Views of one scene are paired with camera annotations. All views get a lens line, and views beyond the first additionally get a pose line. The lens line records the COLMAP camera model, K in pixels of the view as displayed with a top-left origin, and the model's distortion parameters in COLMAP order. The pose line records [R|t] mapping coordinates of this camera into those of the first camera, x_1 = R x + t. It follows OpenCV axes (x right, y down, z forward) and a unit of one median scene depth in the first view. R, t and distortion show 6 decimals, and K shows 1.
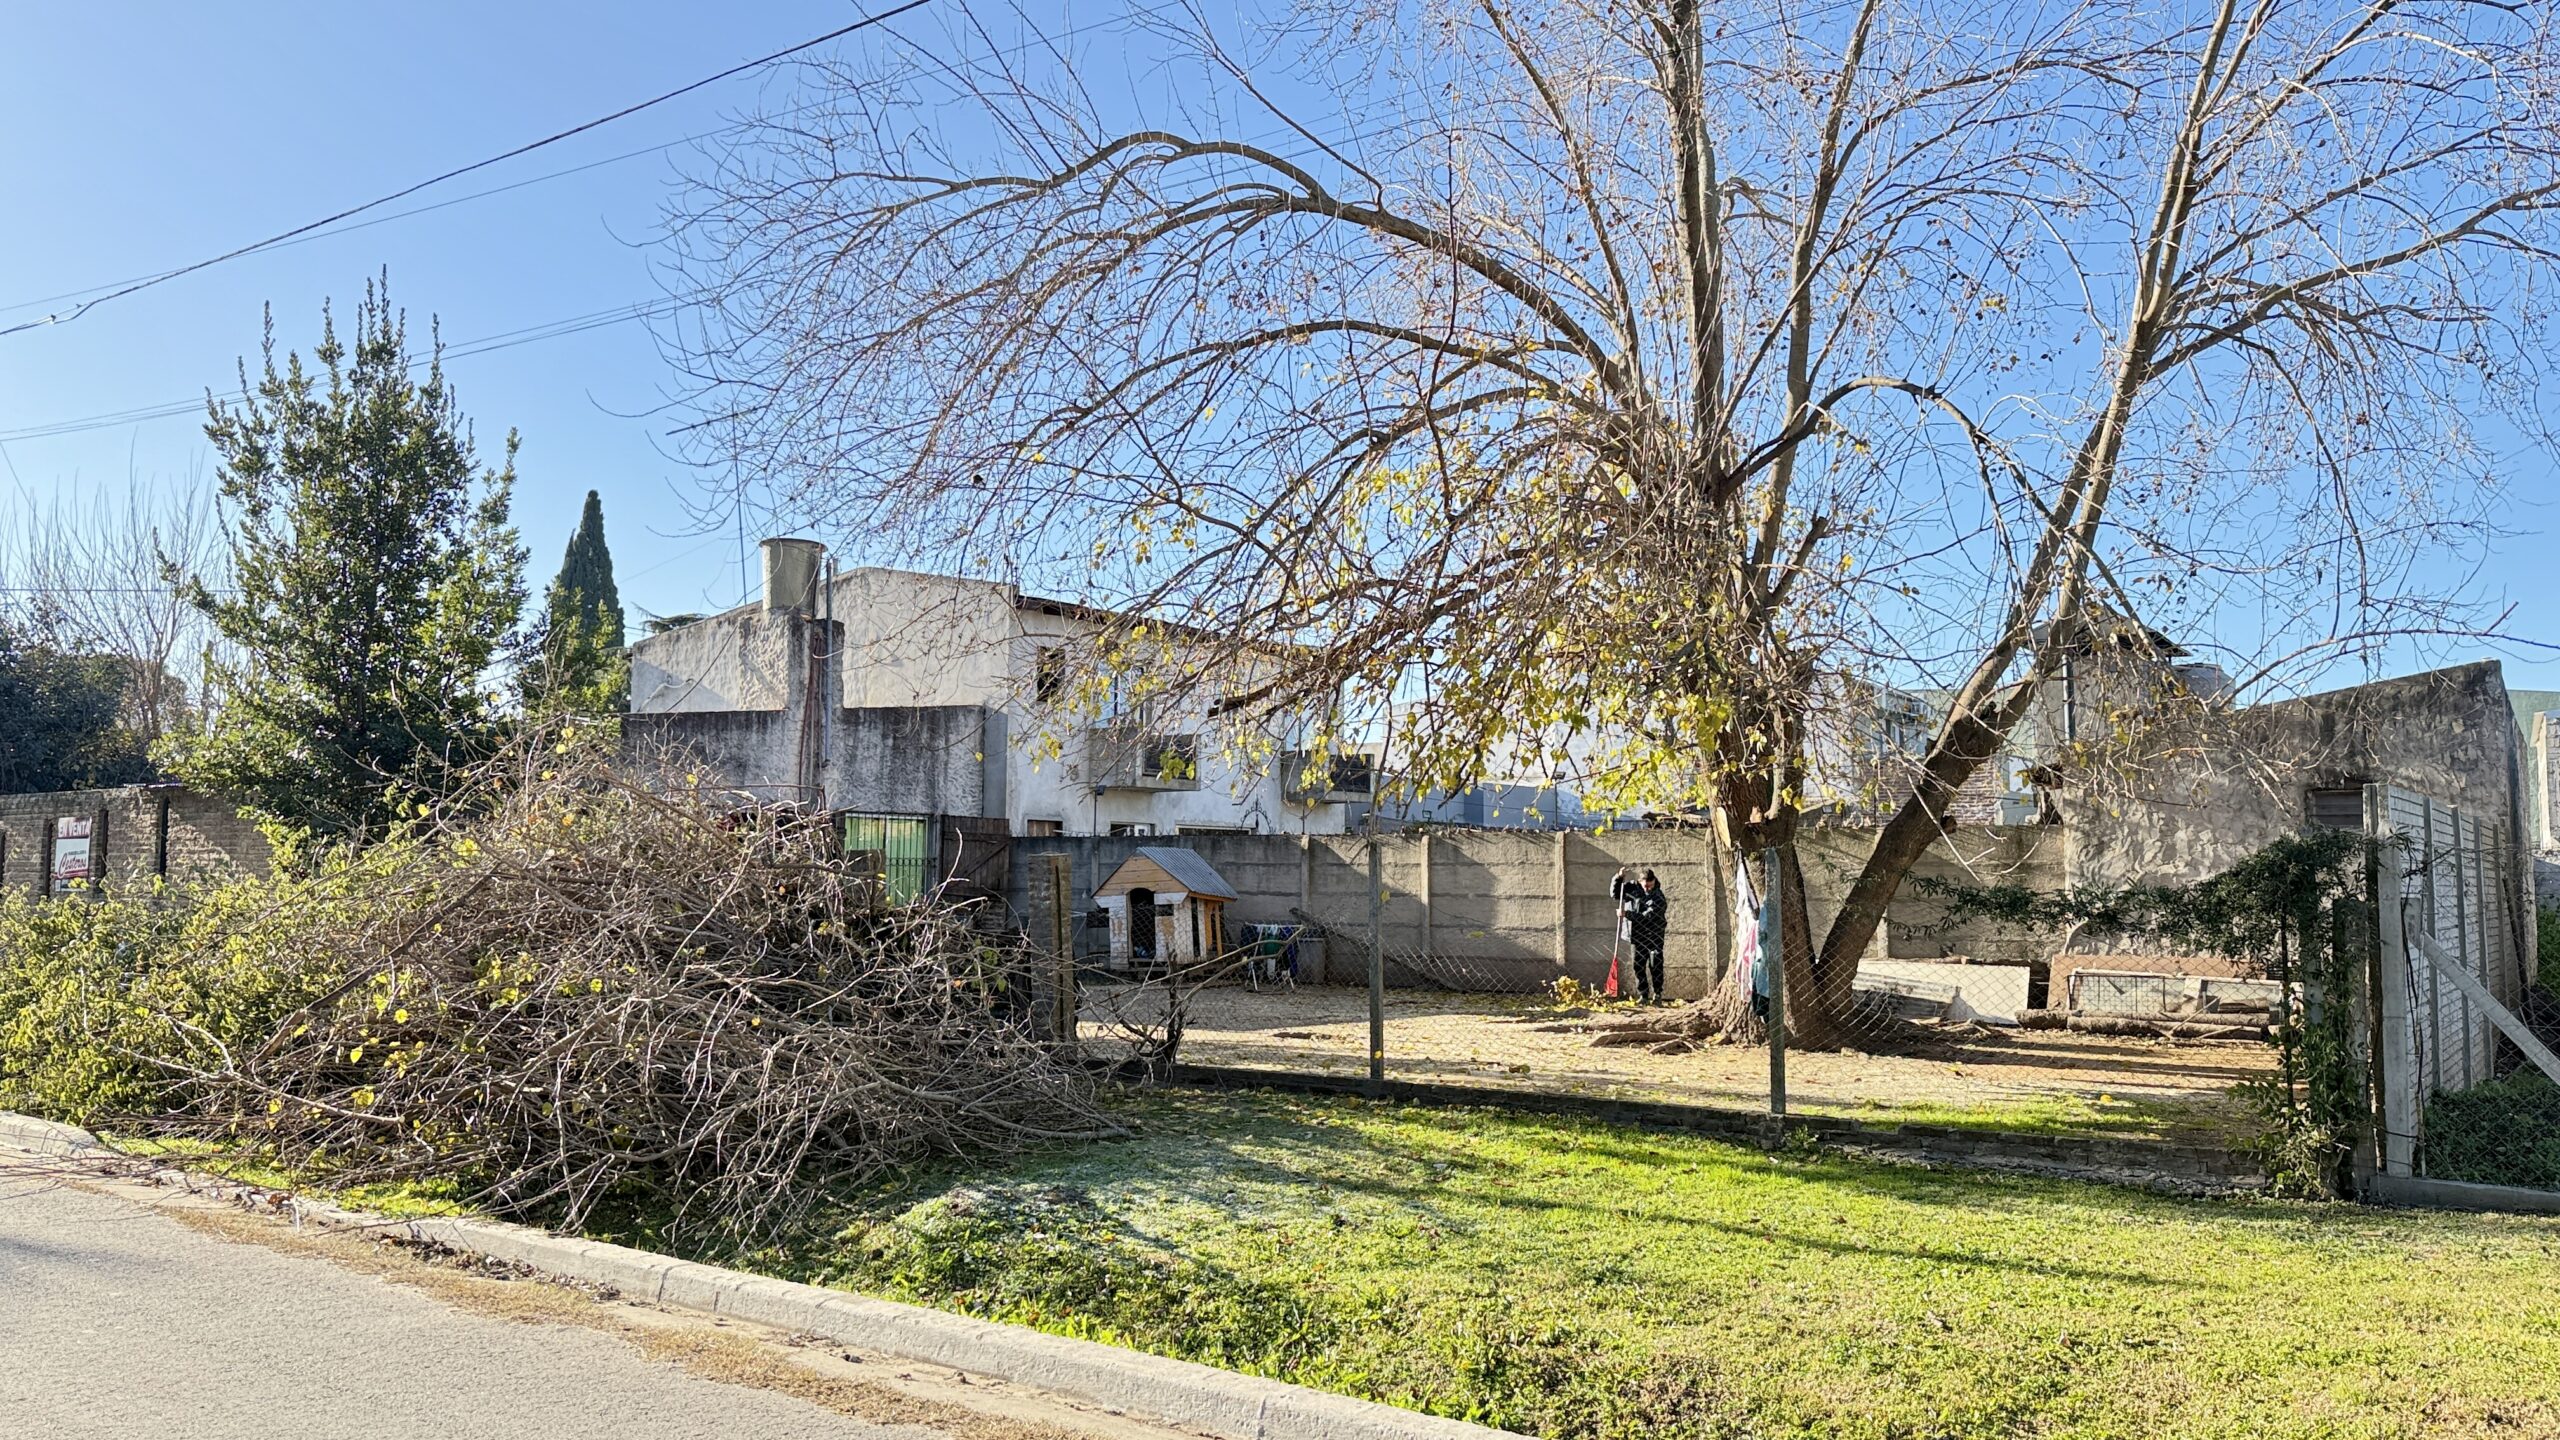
lens RADIAL K [[1827.1, 0, 1291.6], [0, 1827.1, 715.1], [0, 0, 1]] dist [0.142520, -0.270699]
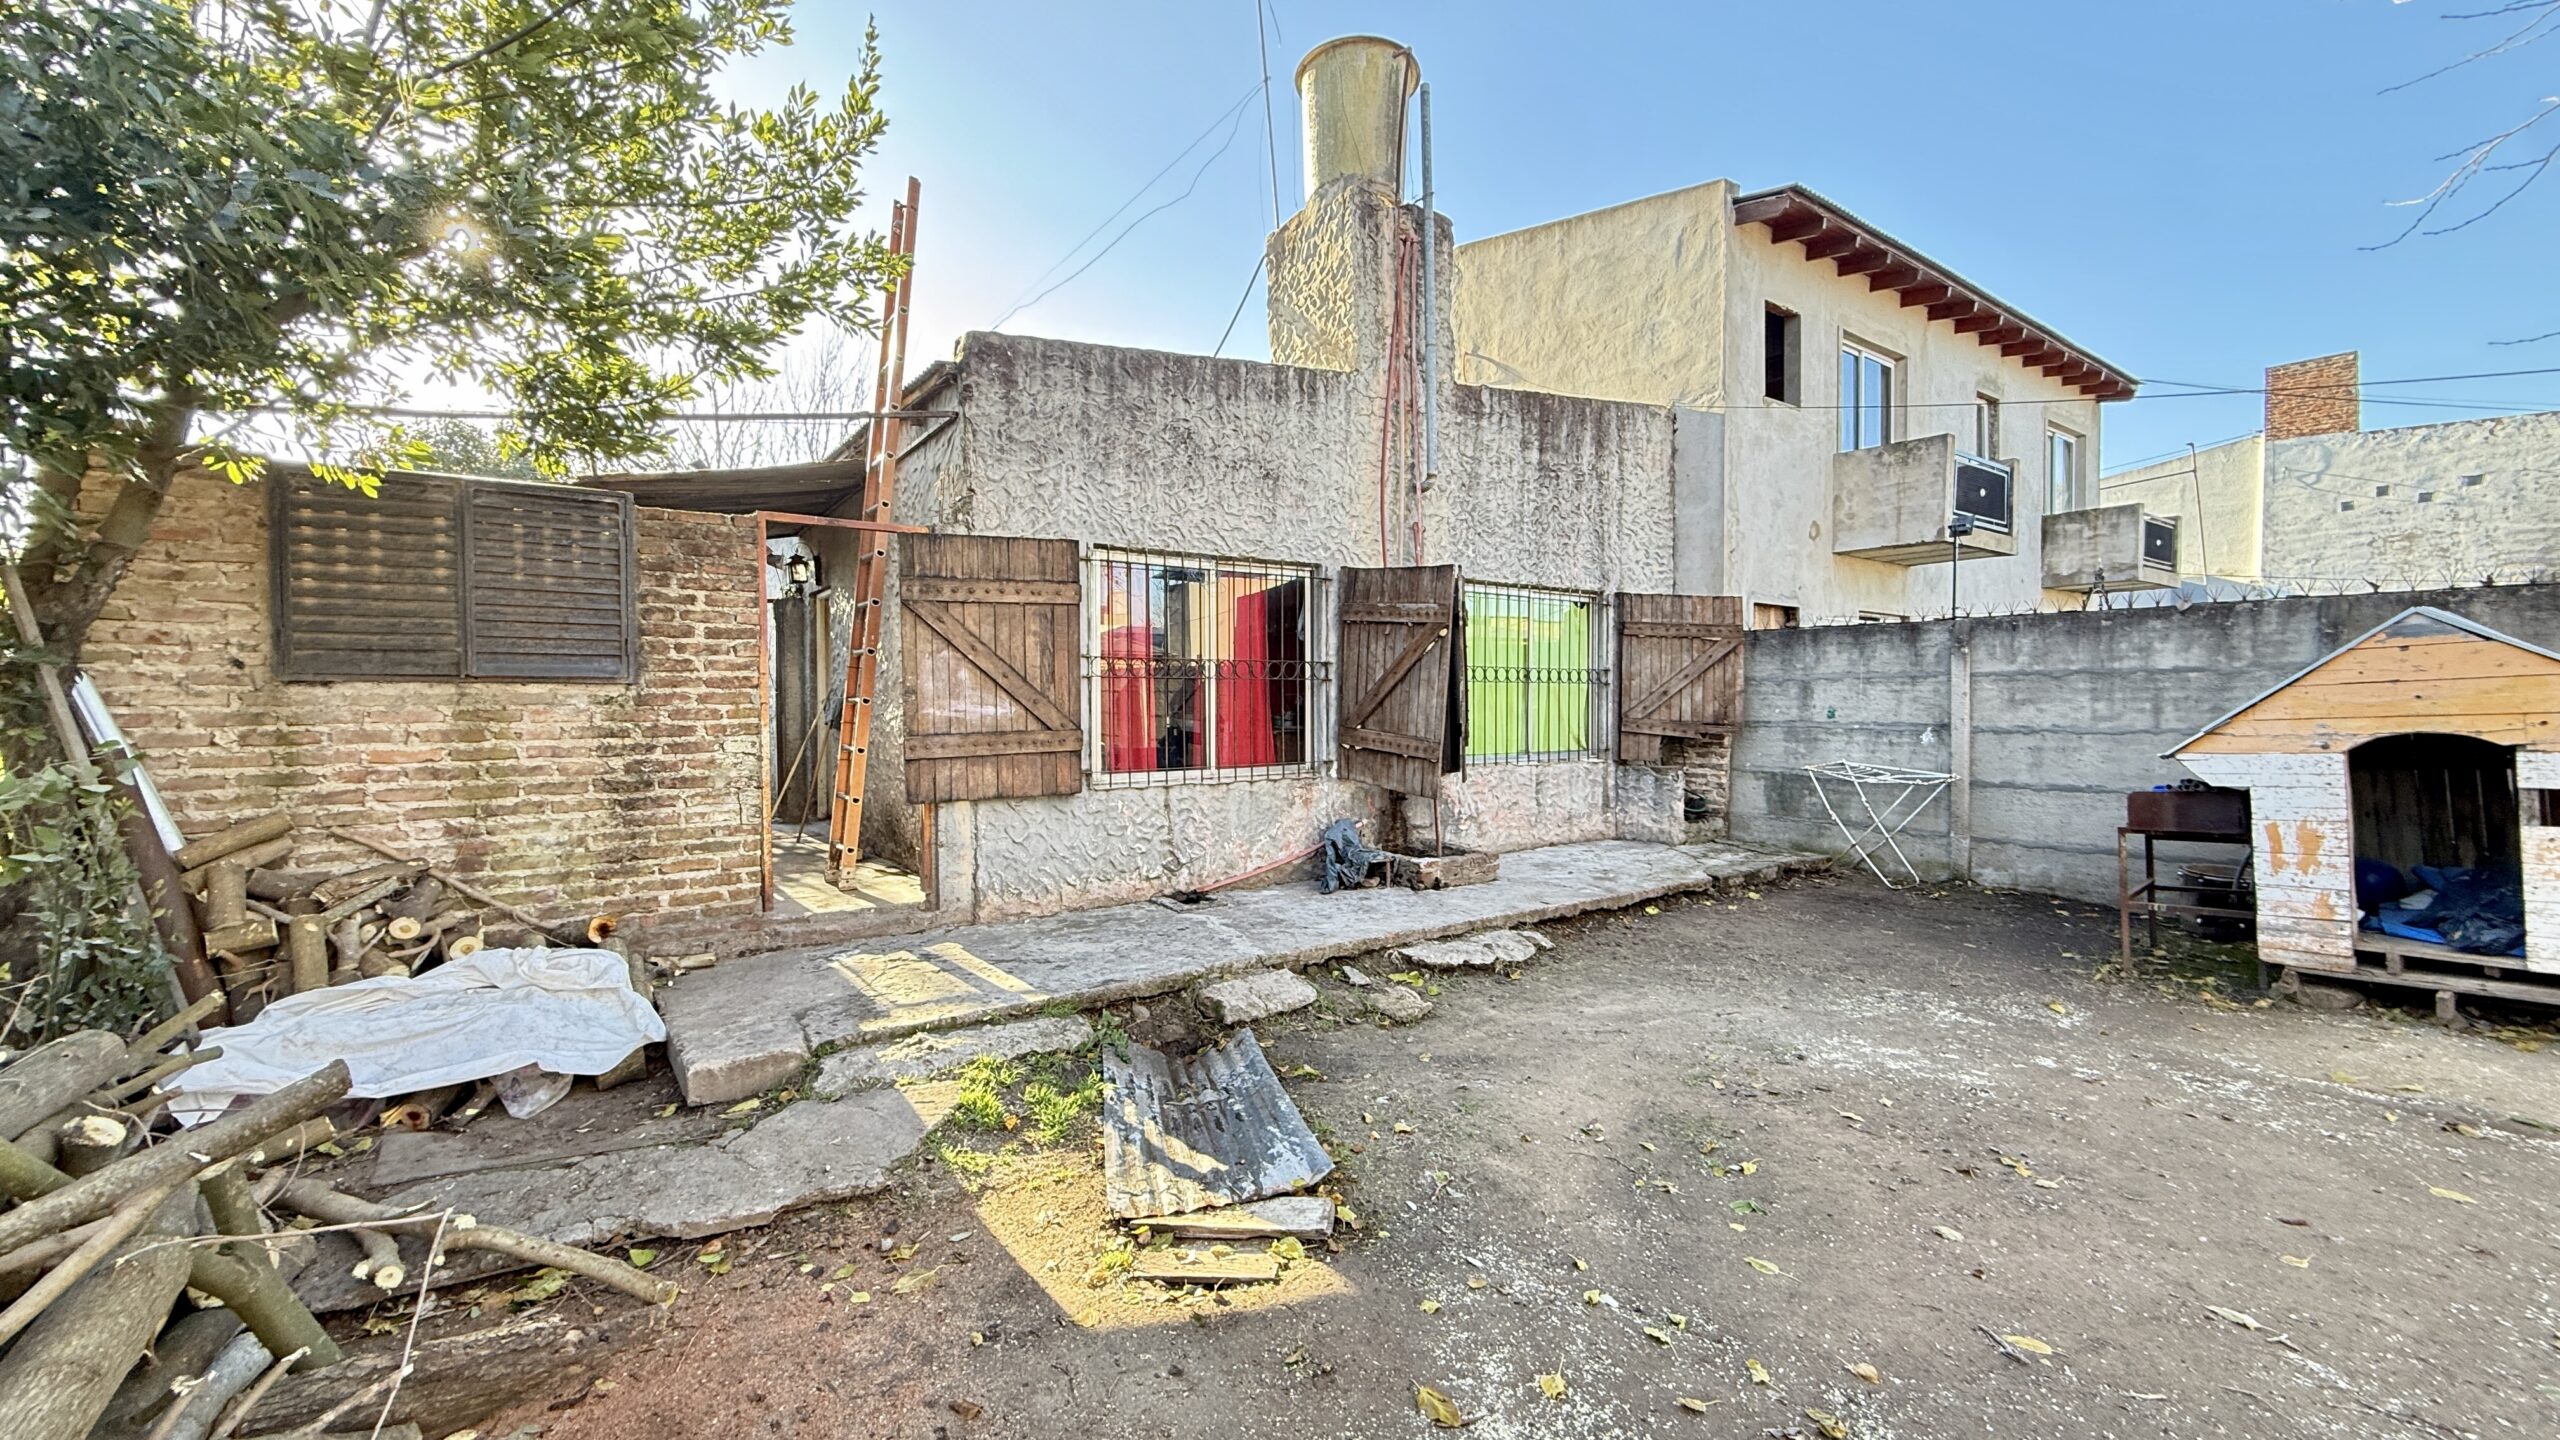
lens RADIAL K [[1017.5, 0, 1274.3], [0, 1017.5, 718.1], [0, 0, 1]] dist [-0.000678, 0.000319]
pose [[0.945044, -0.002139, -0.326937, -0.316968], [0.035869, 0.994621, 0.097174, 0.098831], [0.324971, -0.103561, 0.940037, 1.123499]]
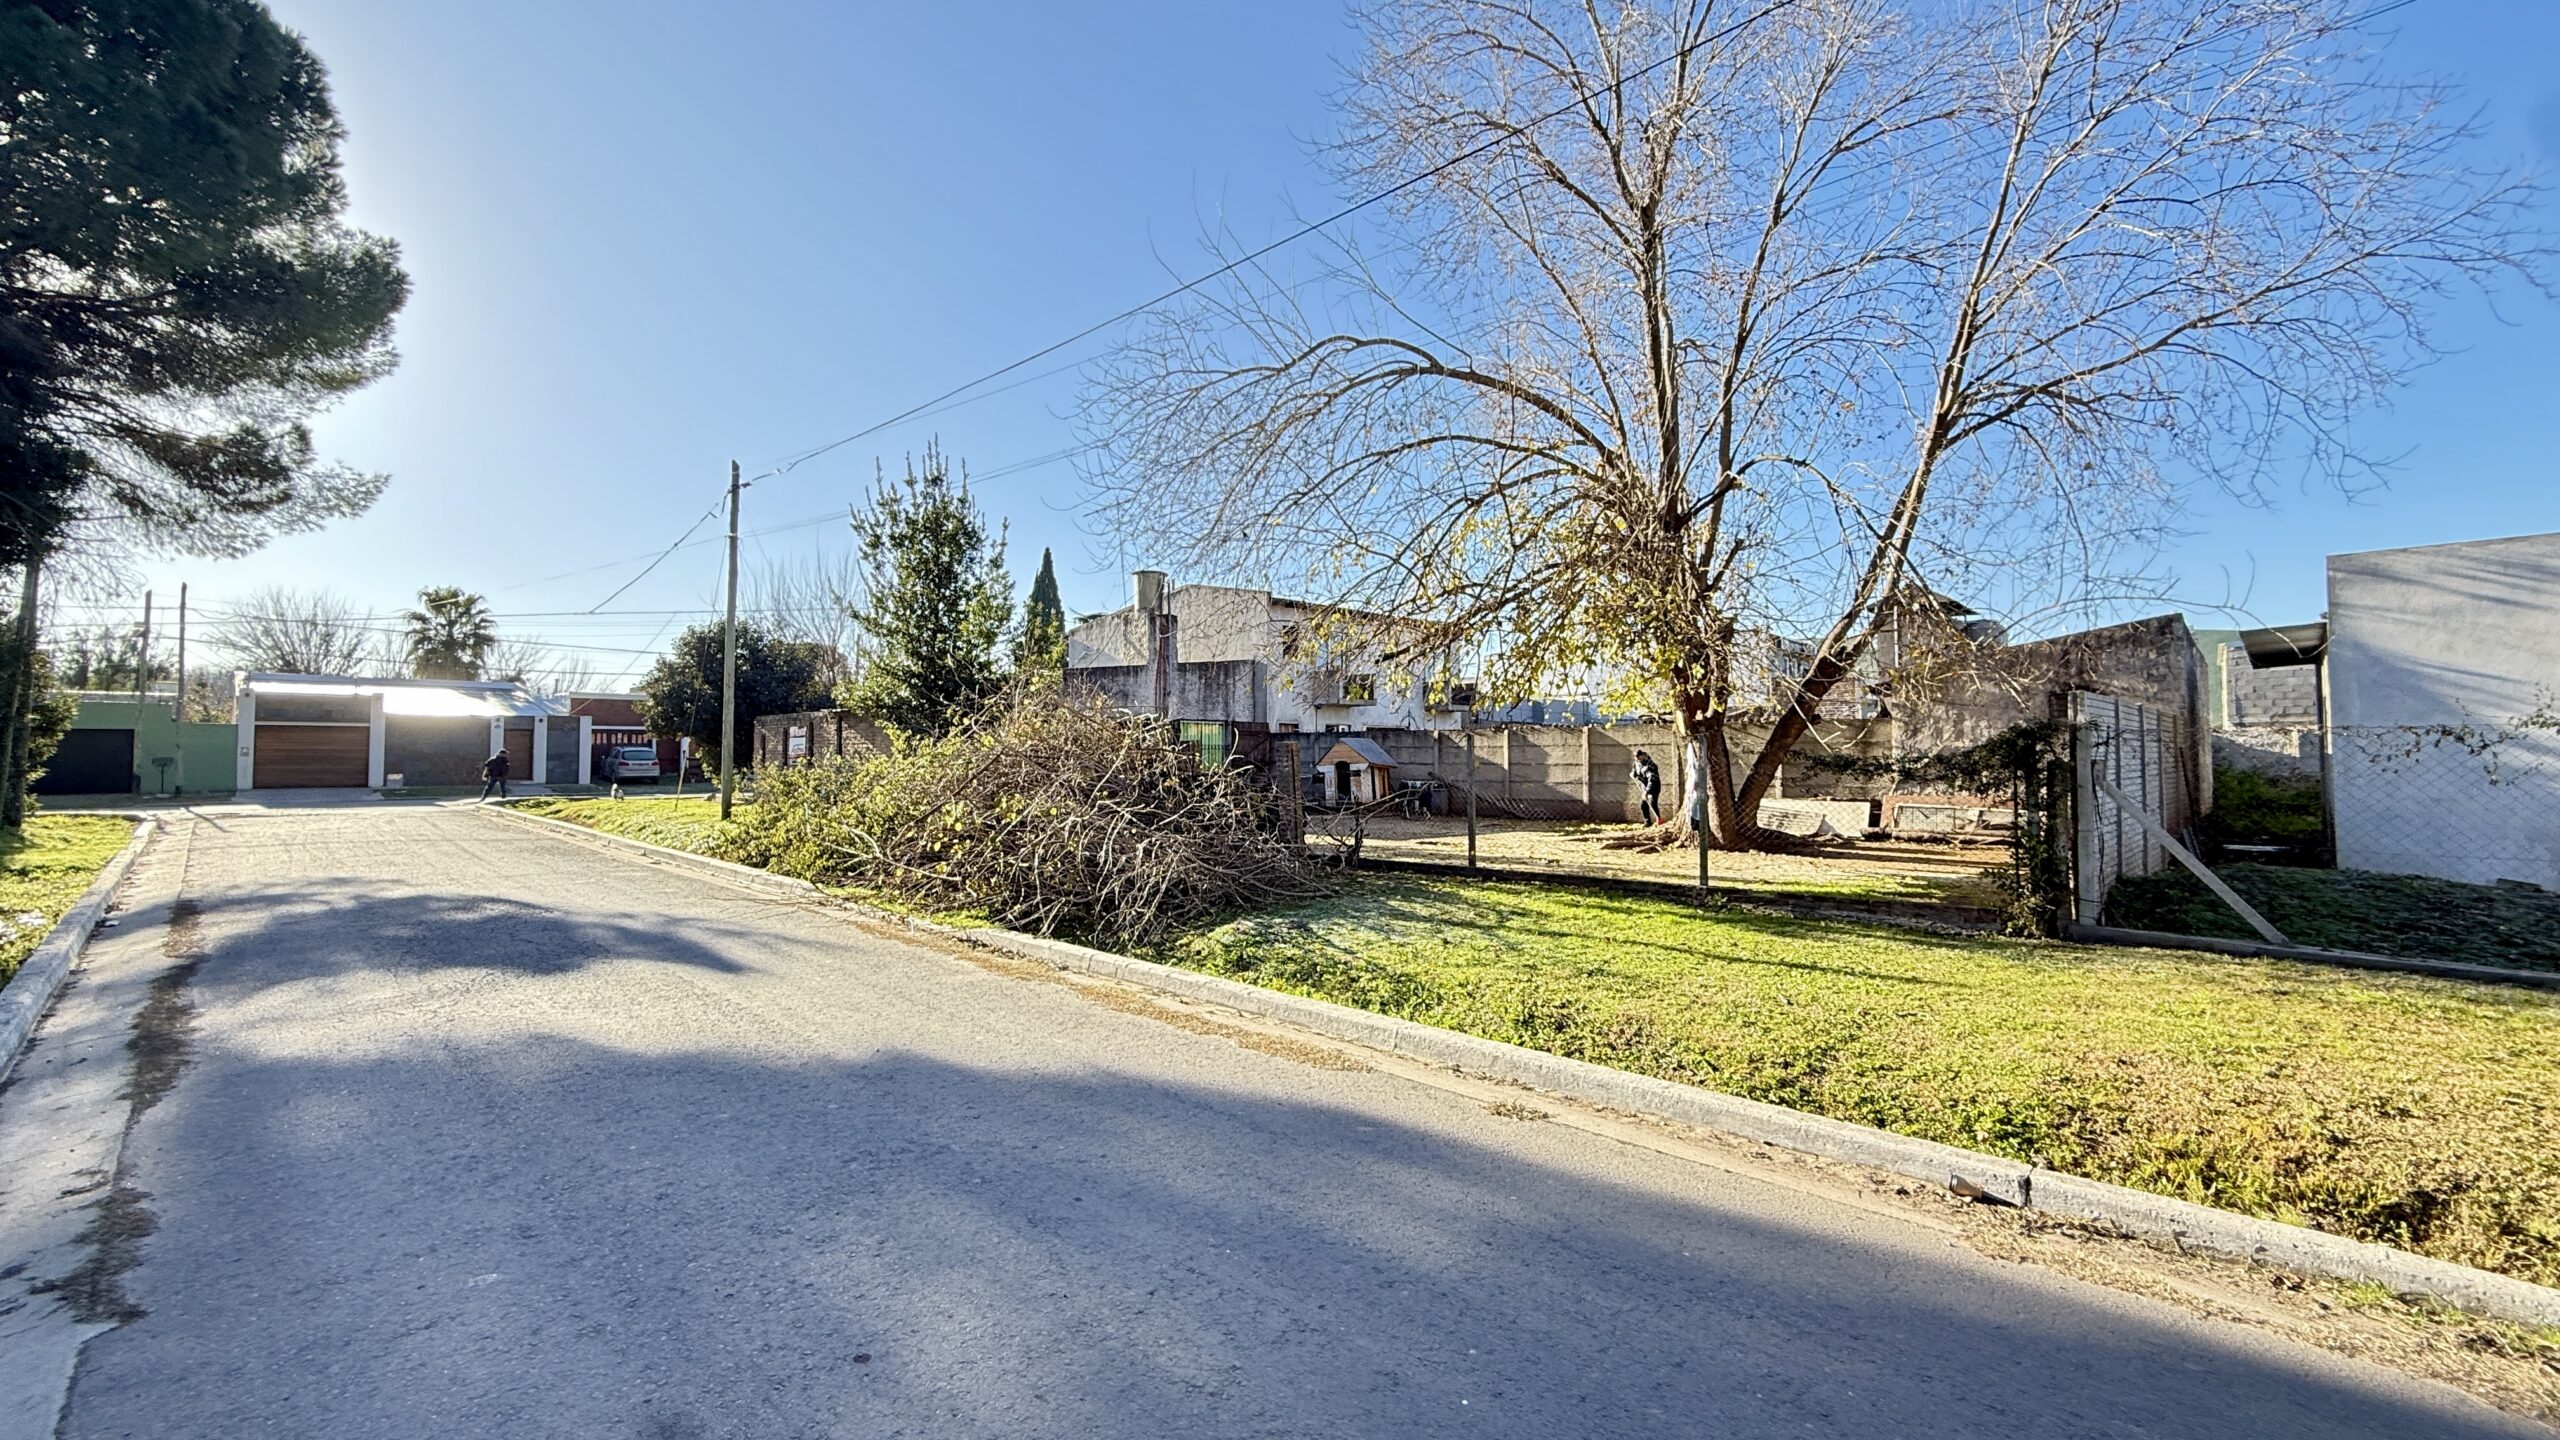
lens RADIAL K [[1053.9, 0, 1278.4], [0, 1053.9, 696.2], [0, 0, 1]] dist [-0.000020, 0.000052]
pose [[0.989045, -0.015427, -0.146803, 0.010479], [0.020112, 0.999333, 0.030481, -0.001095], [0.146235, -0.033100, 0.988696, -0.023411]]
